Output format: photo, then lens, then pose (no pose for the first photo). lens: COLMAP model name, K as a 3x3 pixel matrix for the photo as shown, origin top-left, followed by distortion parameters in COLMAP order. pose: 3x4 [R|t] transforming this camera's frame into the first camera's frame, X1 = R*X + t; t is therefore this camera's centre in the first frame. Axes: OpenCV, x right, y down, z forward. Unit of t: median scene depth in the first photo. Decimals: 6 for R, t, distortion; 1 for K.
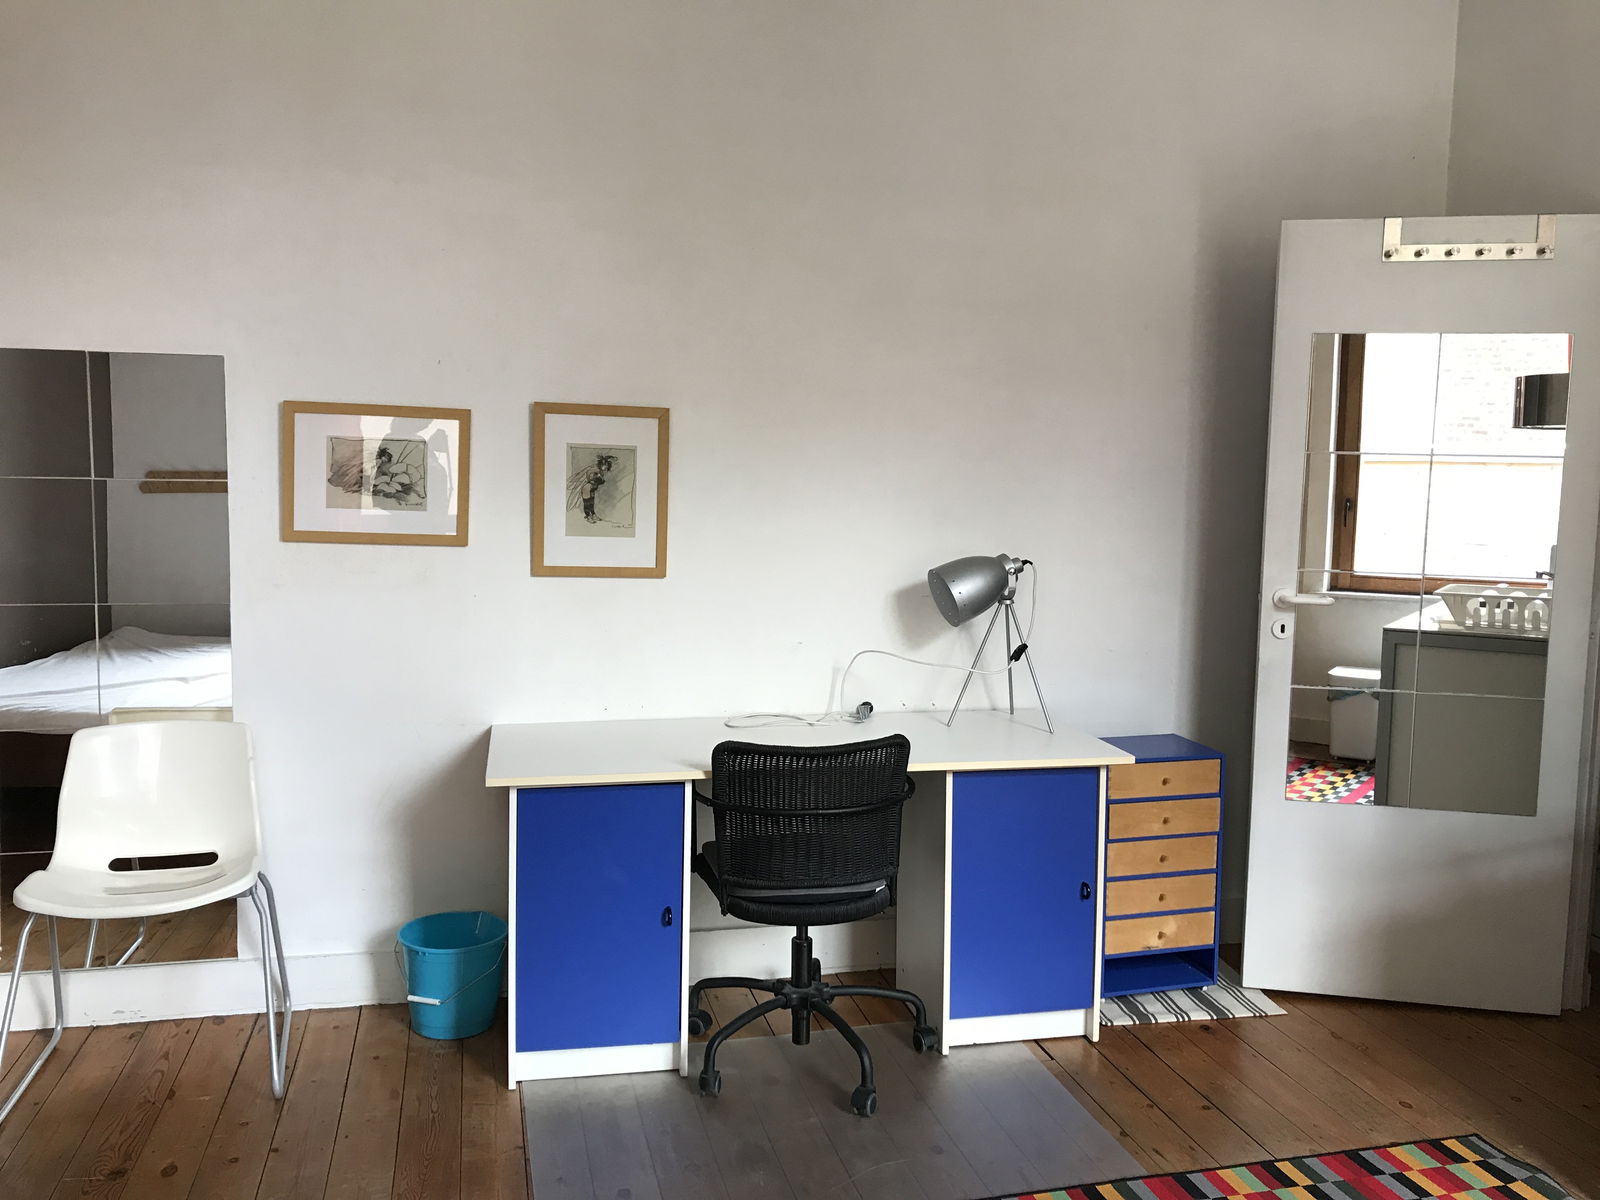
lens RADIAL K [[1296.9, 0, 800.0], [0, 1296.9, 600.0], [0, 0, 1]] dist [0.106183, -0.131252]
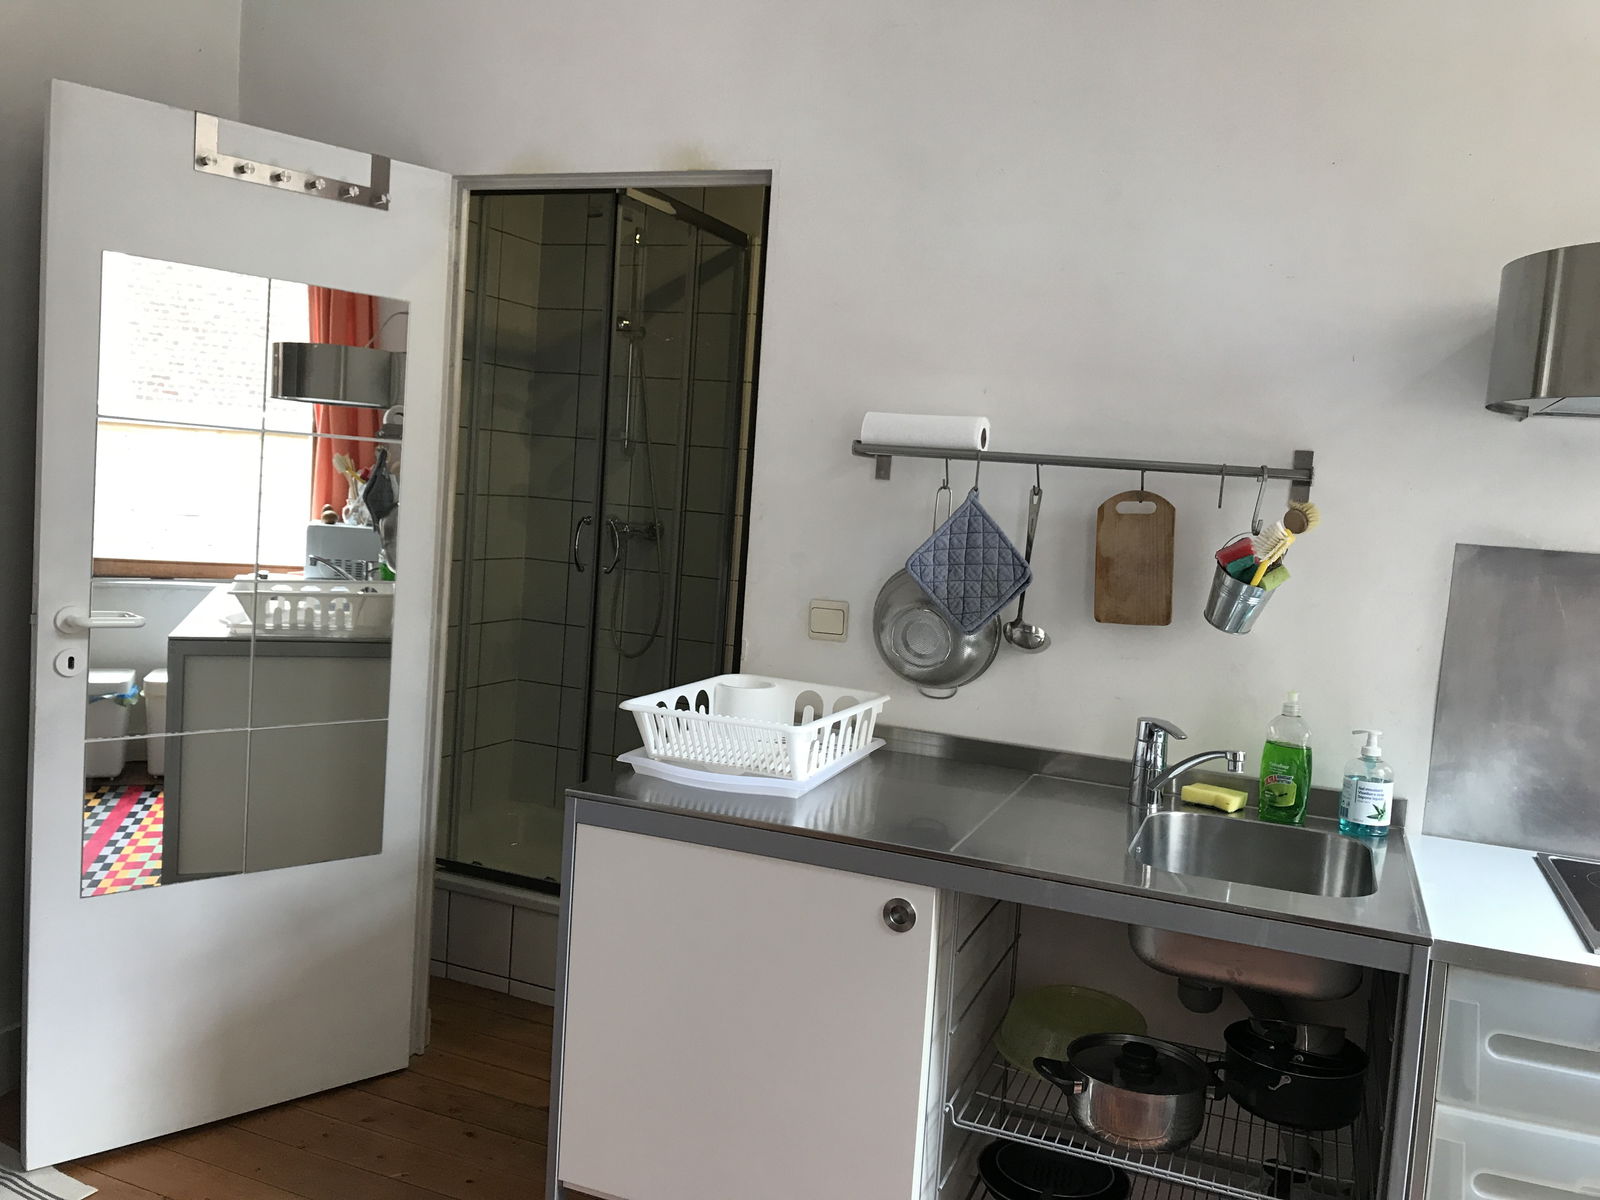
lens RADIAL K [[1296.9, 0, 800.0], [0, 1296.9, 600.0], [0, 0, 1]] dist [0.106183, -0.131252]
pose [[0.590004, -0.046703, 0.806049, 0.020900], [0.020000, 0.998865, 0.043236, -0.029876], [-0.807153, -0.009388, 0.590268, 0.219501]]
